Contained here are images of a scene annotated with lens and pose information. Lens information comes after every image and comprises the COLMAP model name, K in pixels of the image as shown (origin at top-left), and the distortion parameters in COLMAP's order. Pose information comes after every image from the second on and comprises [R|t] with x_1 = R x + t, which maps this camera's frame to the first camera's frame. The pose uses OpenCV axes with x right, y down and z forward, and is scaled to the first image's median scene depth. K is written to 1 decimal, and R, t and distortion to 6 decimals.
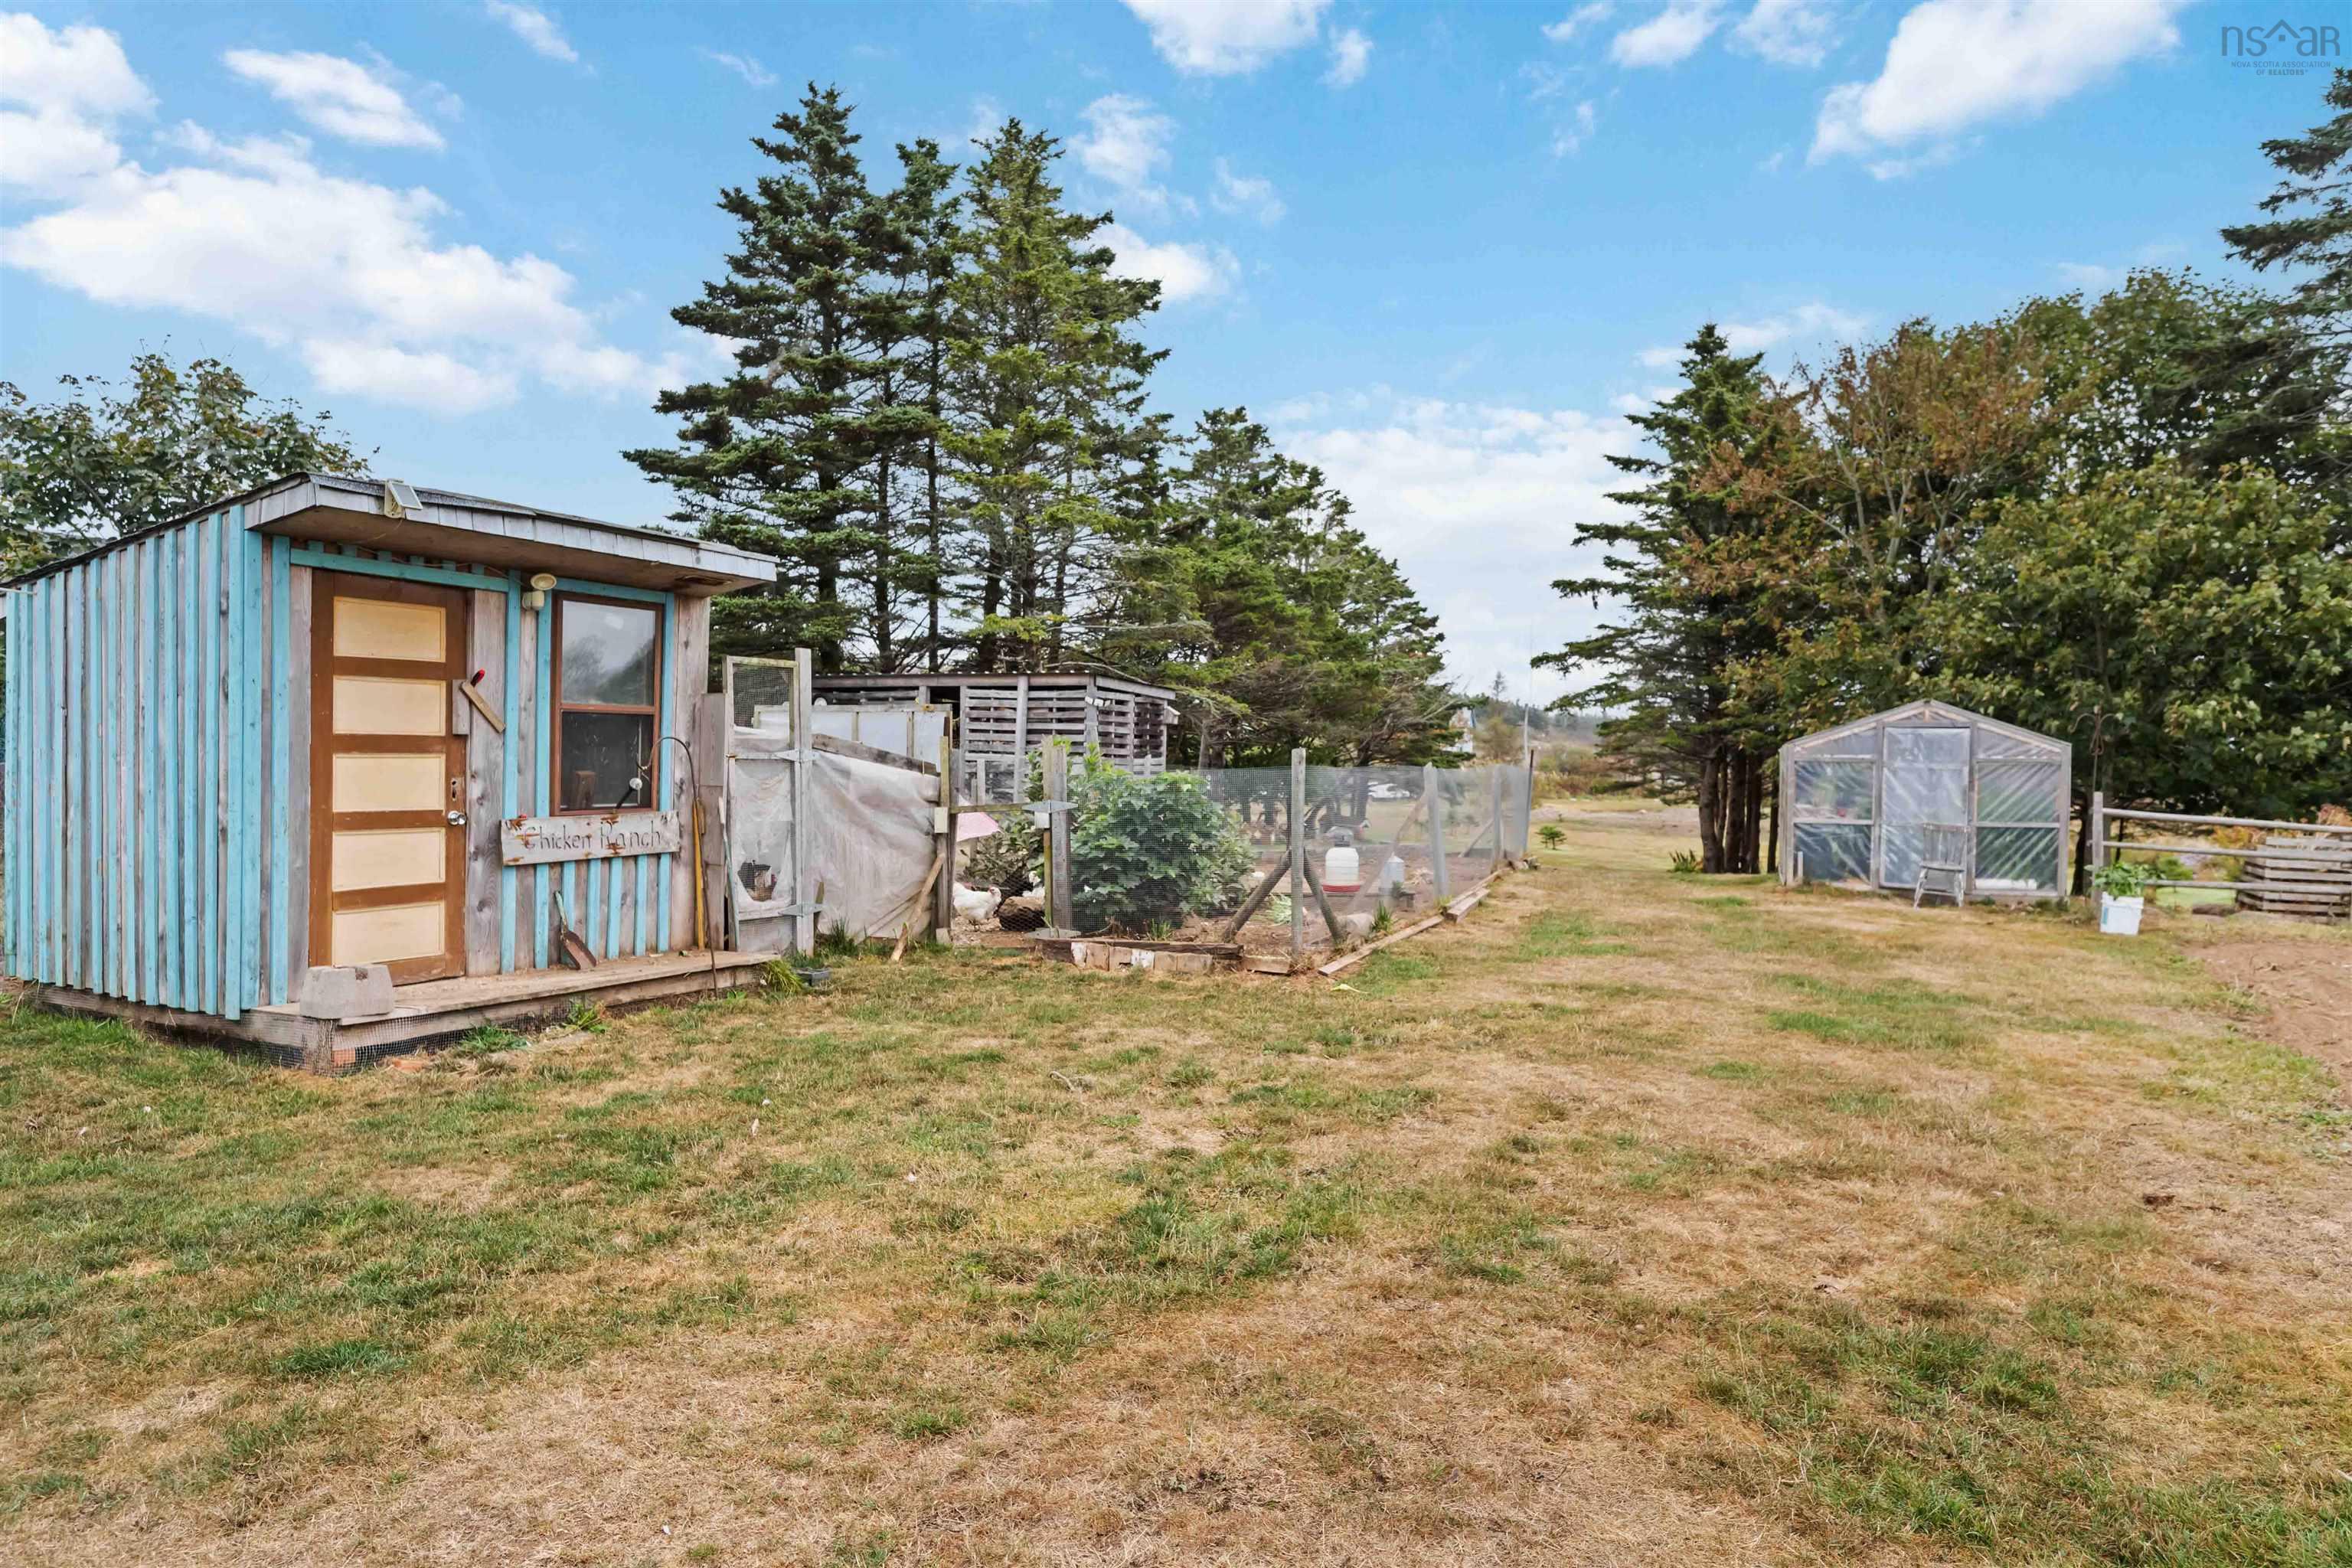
lens RADIAL K [[1503.6, 0, 1176.0], [0, 1503.6, 784.0], [0, 0, 1]] dist [0.000867, -0.000246]
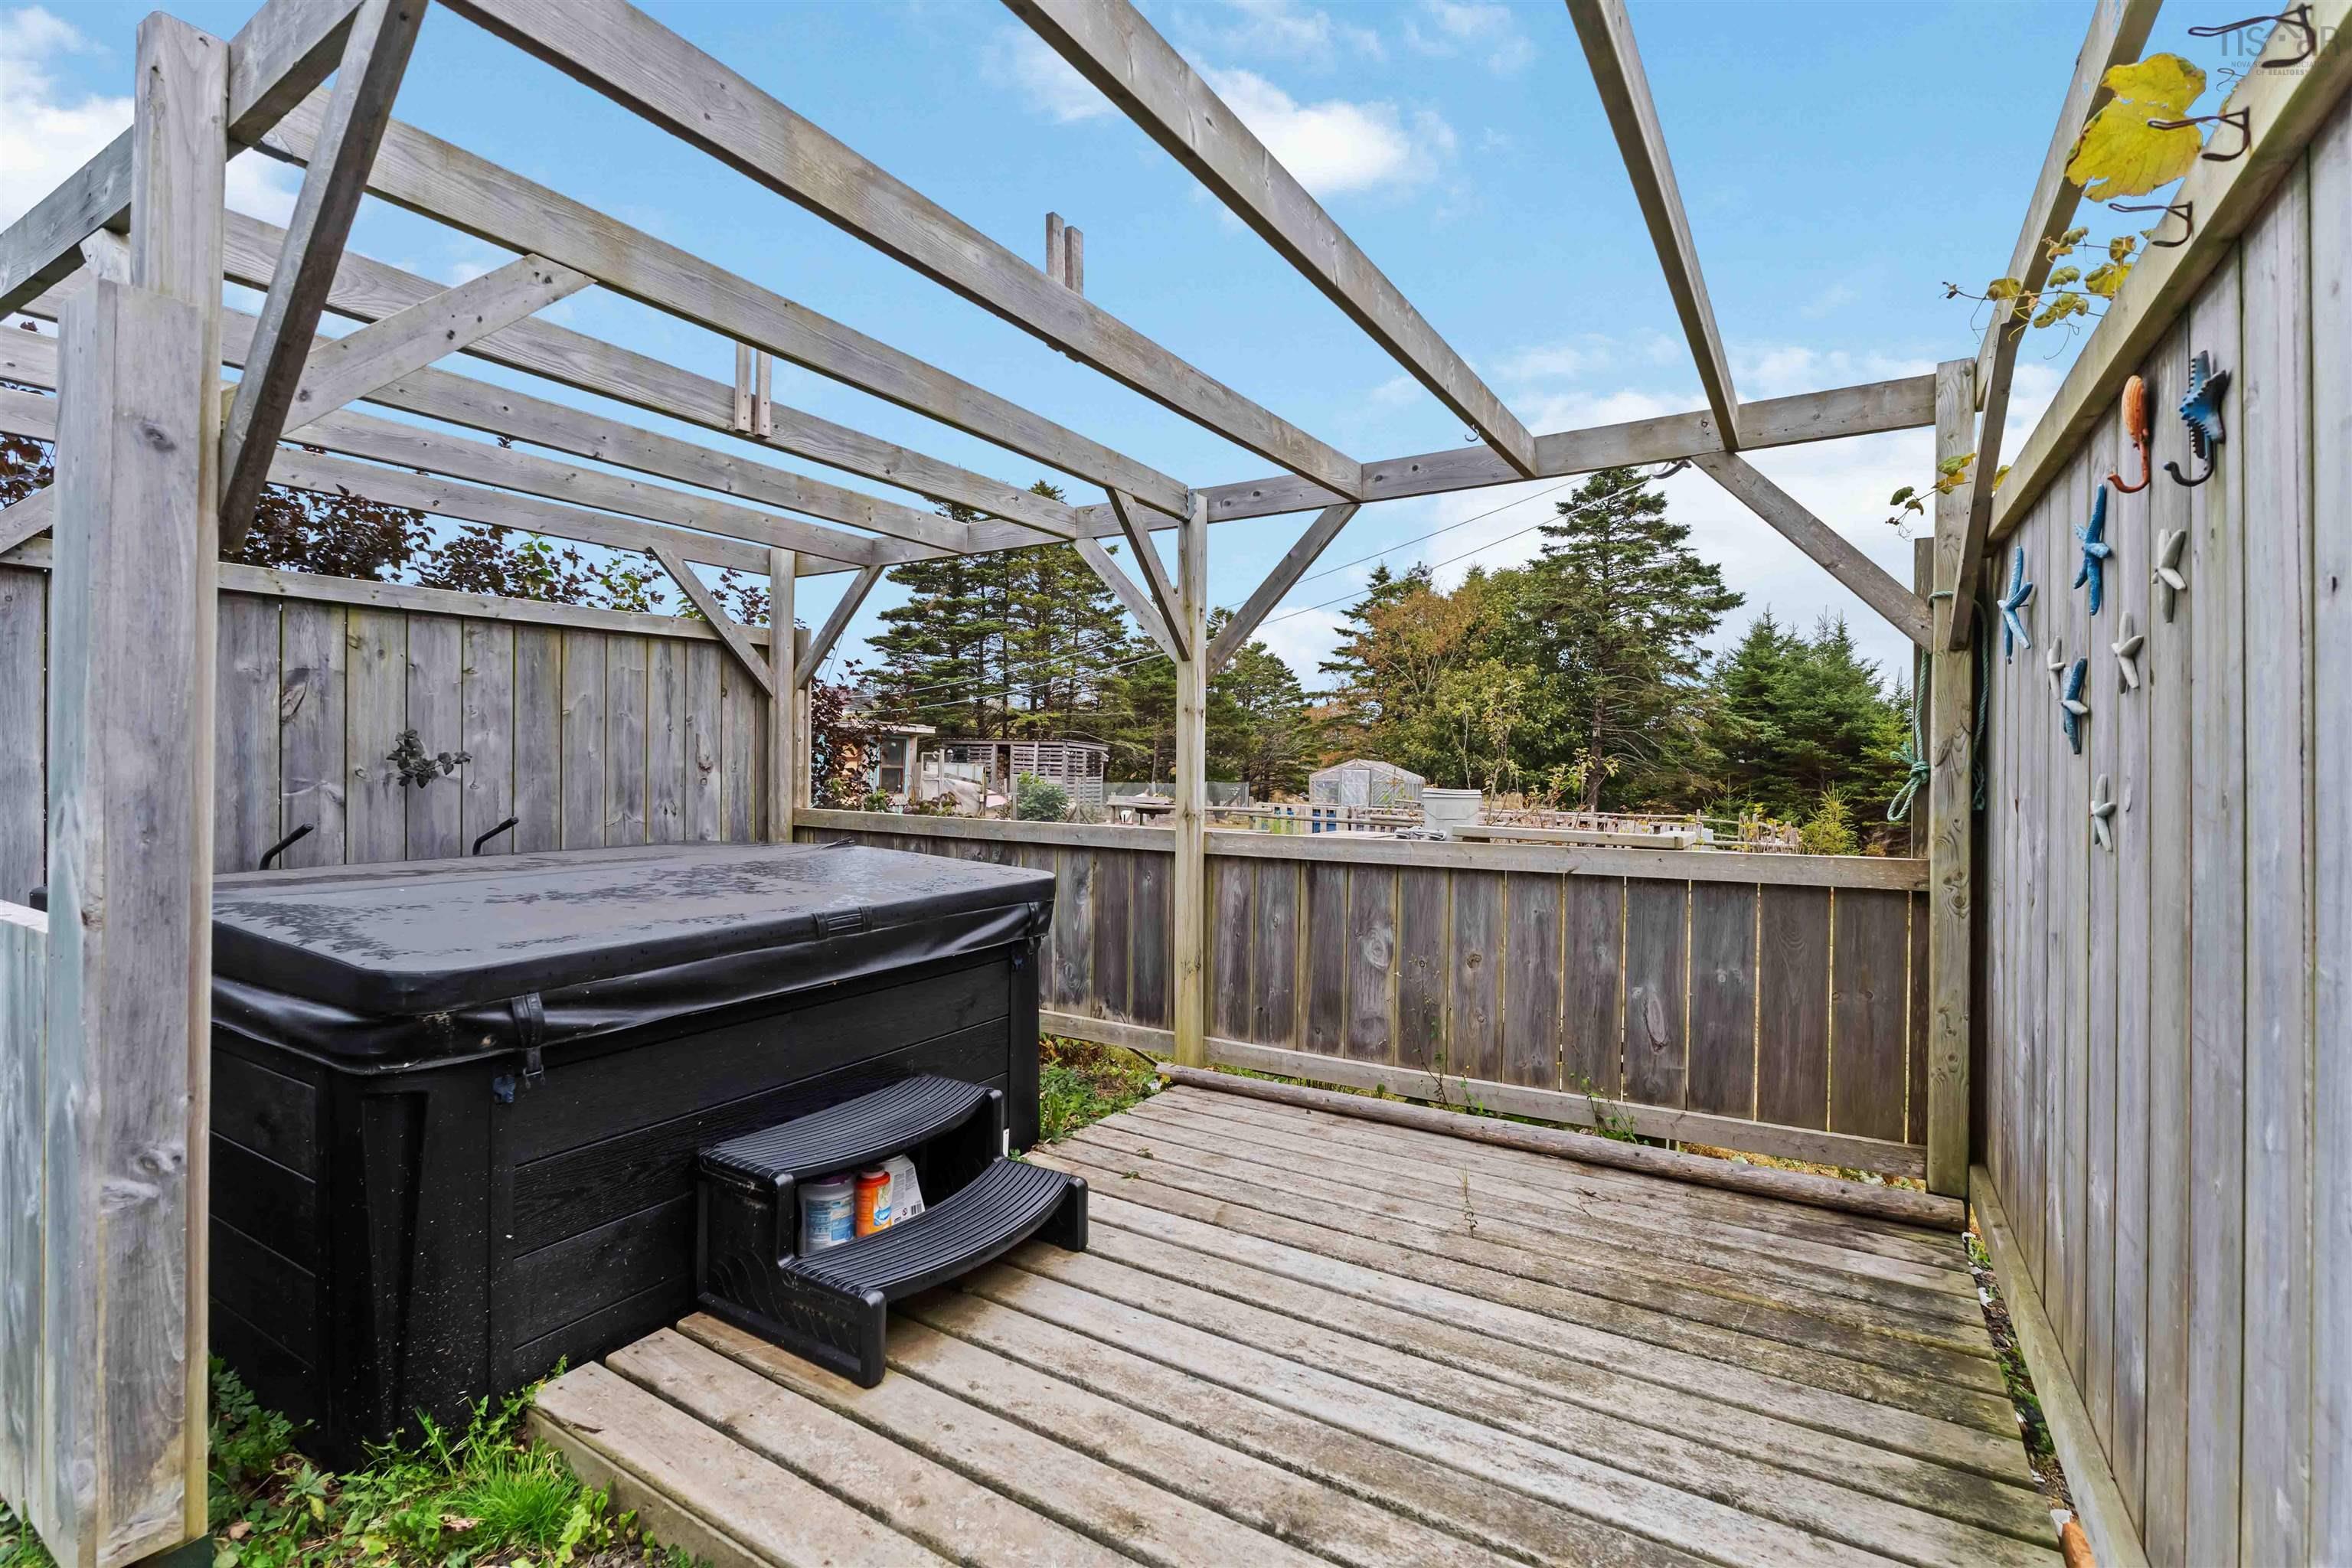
lens RADIAL K [[1052.6, 0, 1176.0], [0, 1052.6, 784.0], [0, 0, 1]] dist [-0.000051, -0.000005]
pose [[0.999648, 0.007166, -0.025537, 0.145238], [-0.007270, 0.999966, -0.004006, -0.000441], [0.025507, 0.004190, 0.999666, -0.580653]]
